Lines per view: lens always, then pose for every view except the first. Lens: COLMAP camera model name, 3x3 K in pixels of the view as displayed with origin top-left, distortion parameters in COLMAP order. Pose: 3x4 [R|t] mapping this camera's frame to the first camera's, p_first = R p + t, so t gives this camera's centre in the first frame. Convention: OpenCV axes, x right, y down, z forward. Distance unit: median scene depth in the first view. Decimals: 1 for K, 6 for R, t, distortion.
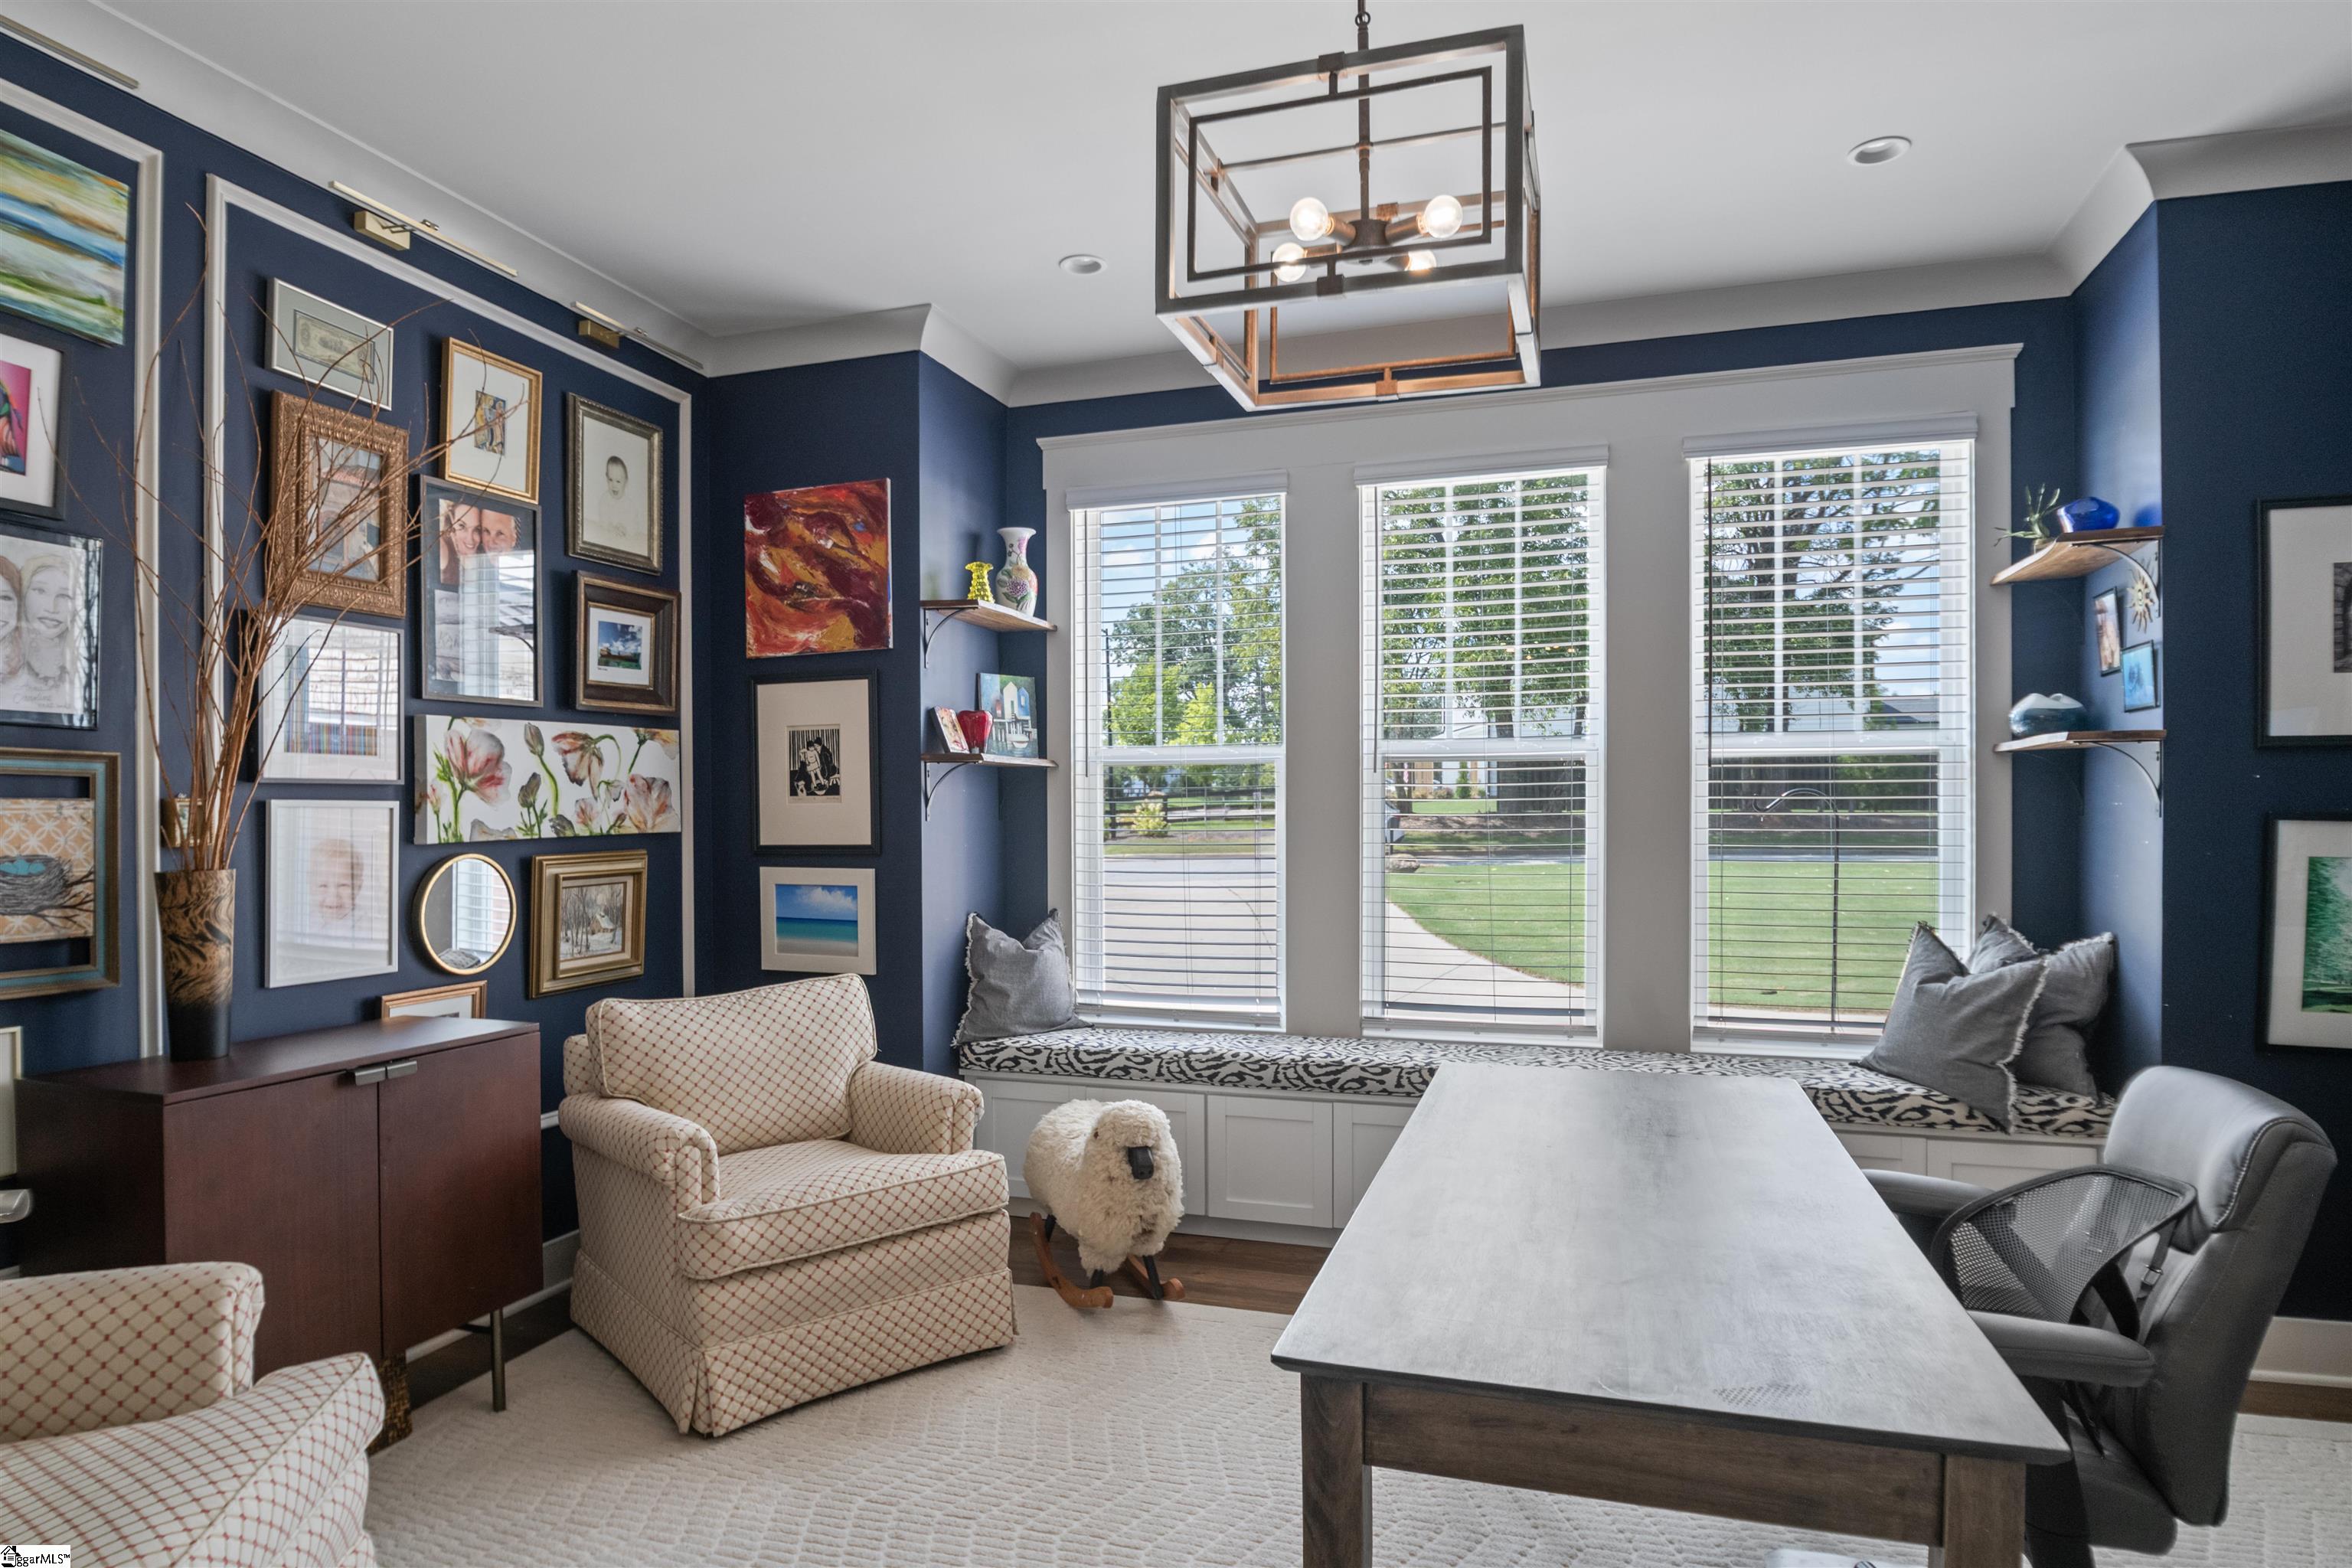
lens RADIAL K [[1364.8, 0, 1167.6], [0, 1364.8, 775.2], [0, 0, 1]] dist [-0.061136, 0.005101]
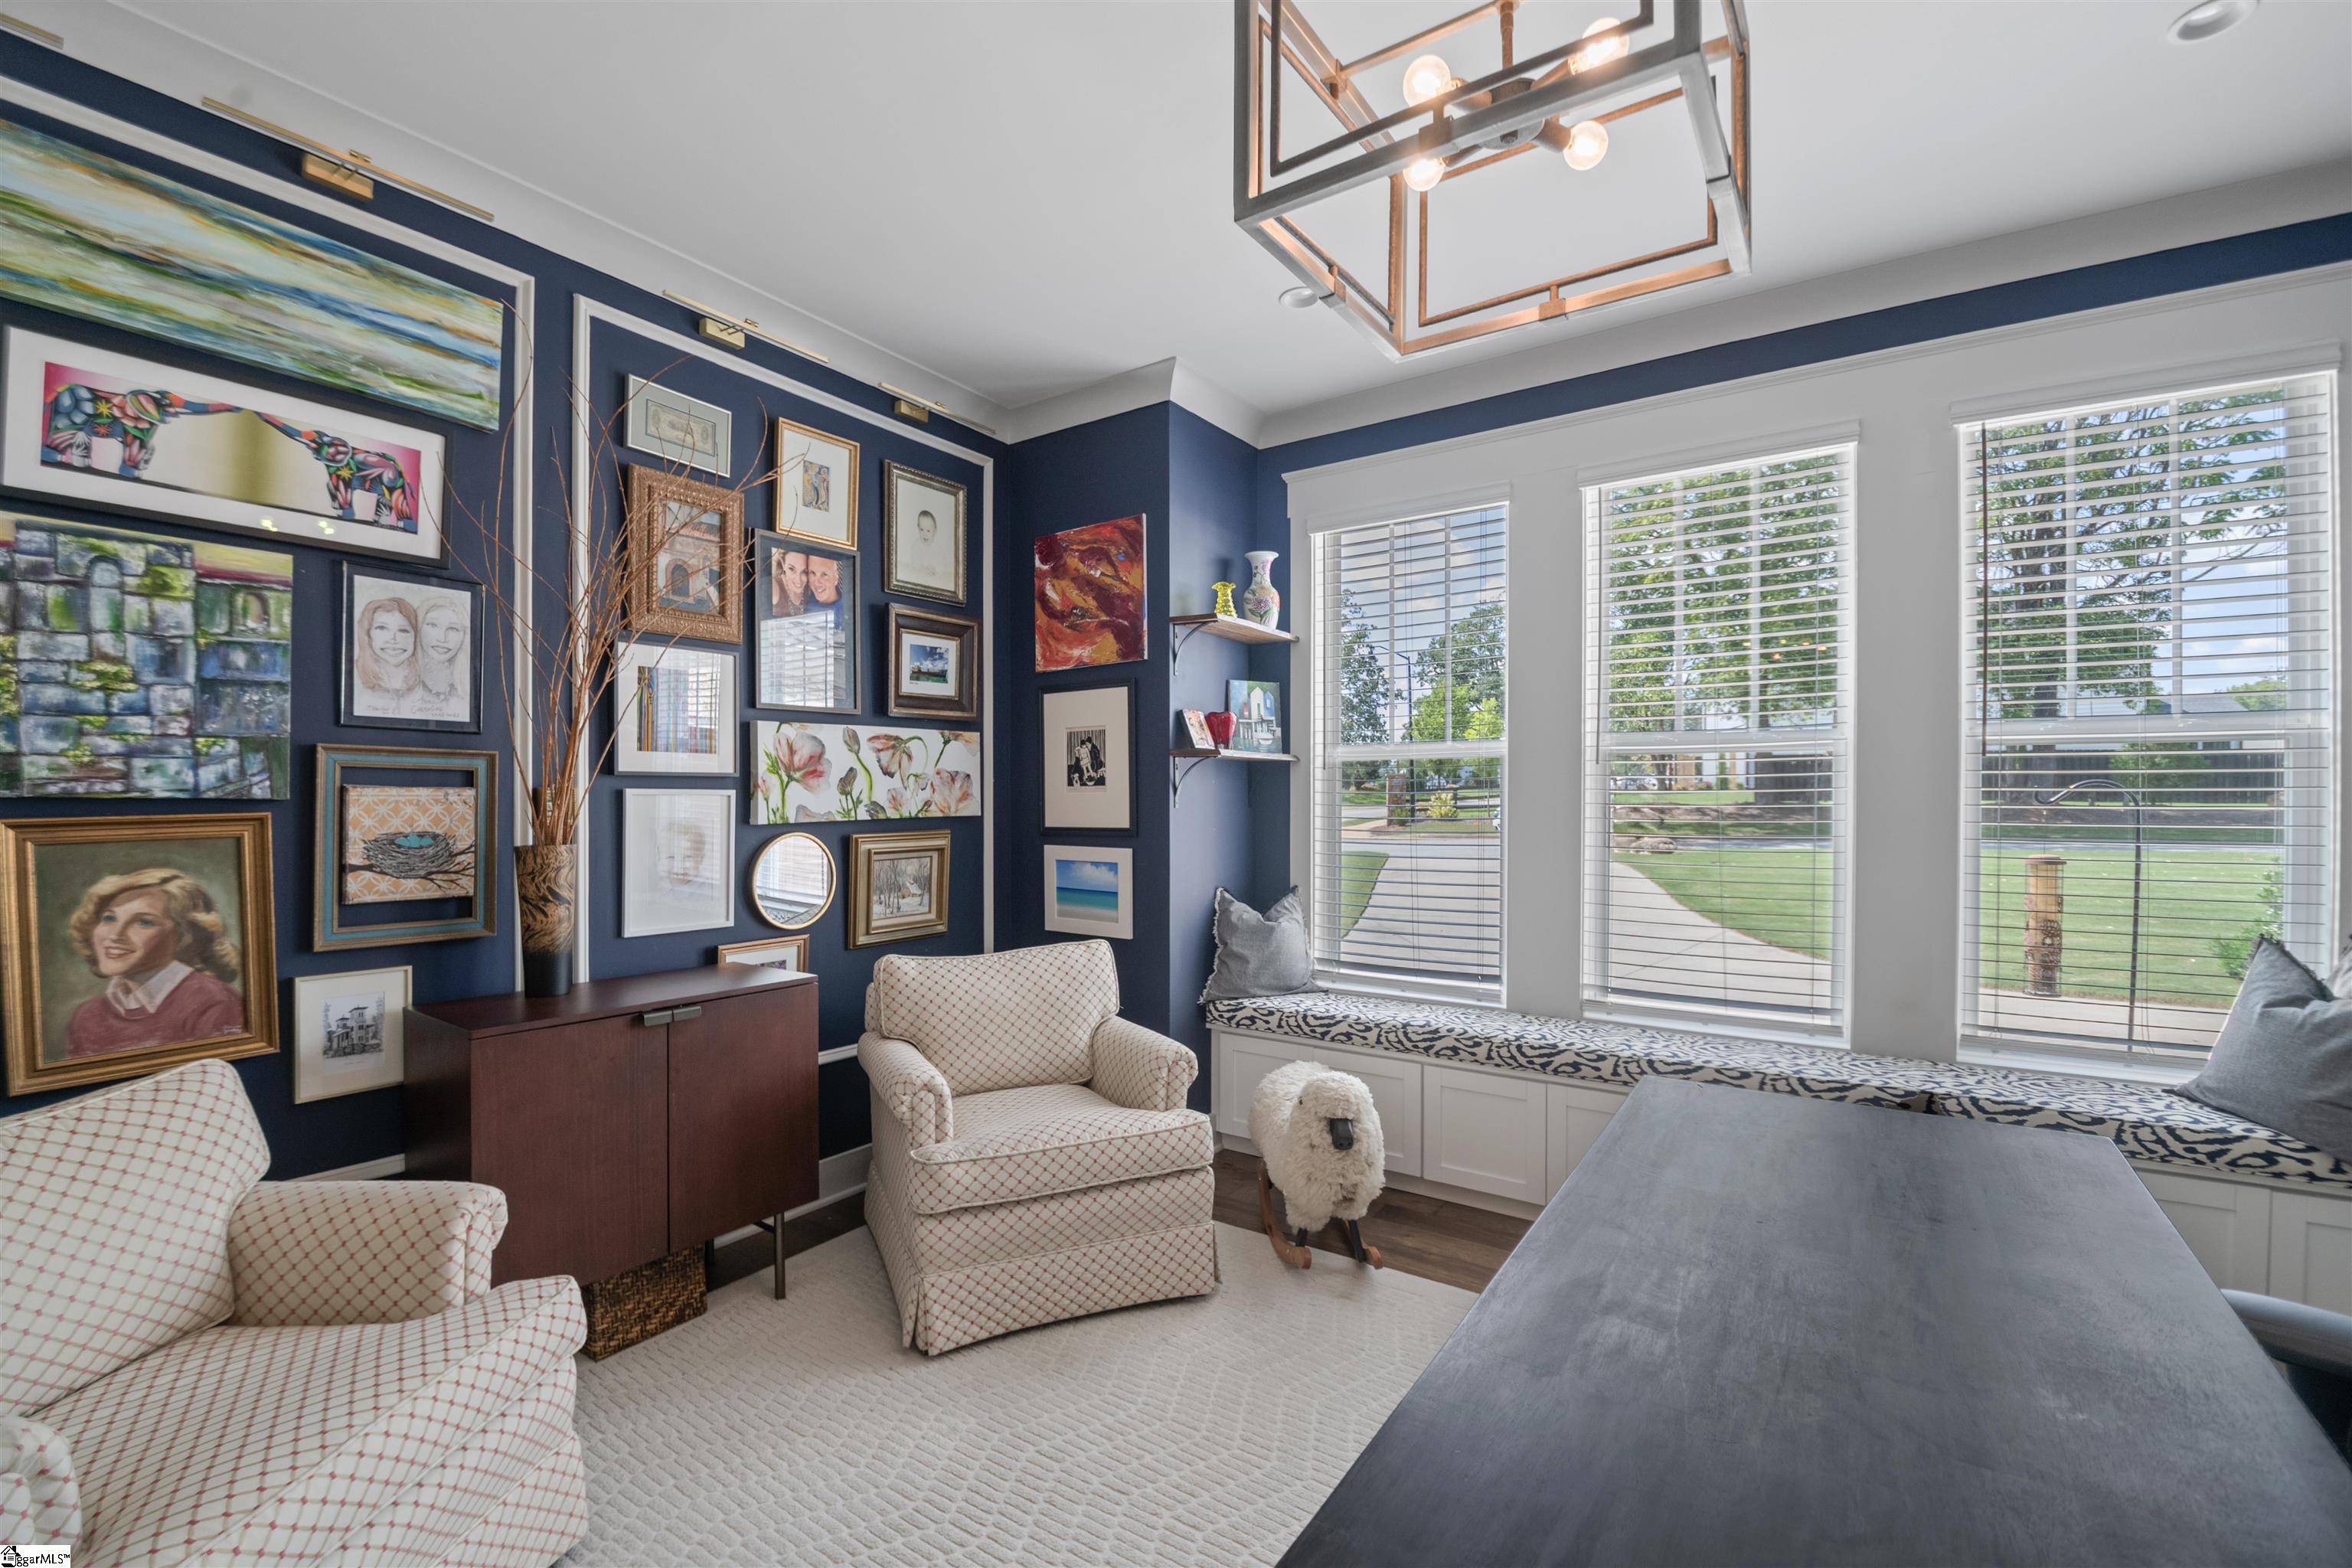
lens RADIAL K [[1030.4, 0, 1129.1], [0, 1030.4, 786.7], [0, 0, 1]] dist [-0.024980, -0.006378]
pose [[0.951530, 0.001299, -0.307553, 0.065758], [0.003191, 0.999896, 0.014095, 0.003693], [0.307539, -0.014393, 0.951427, 0.187335]]
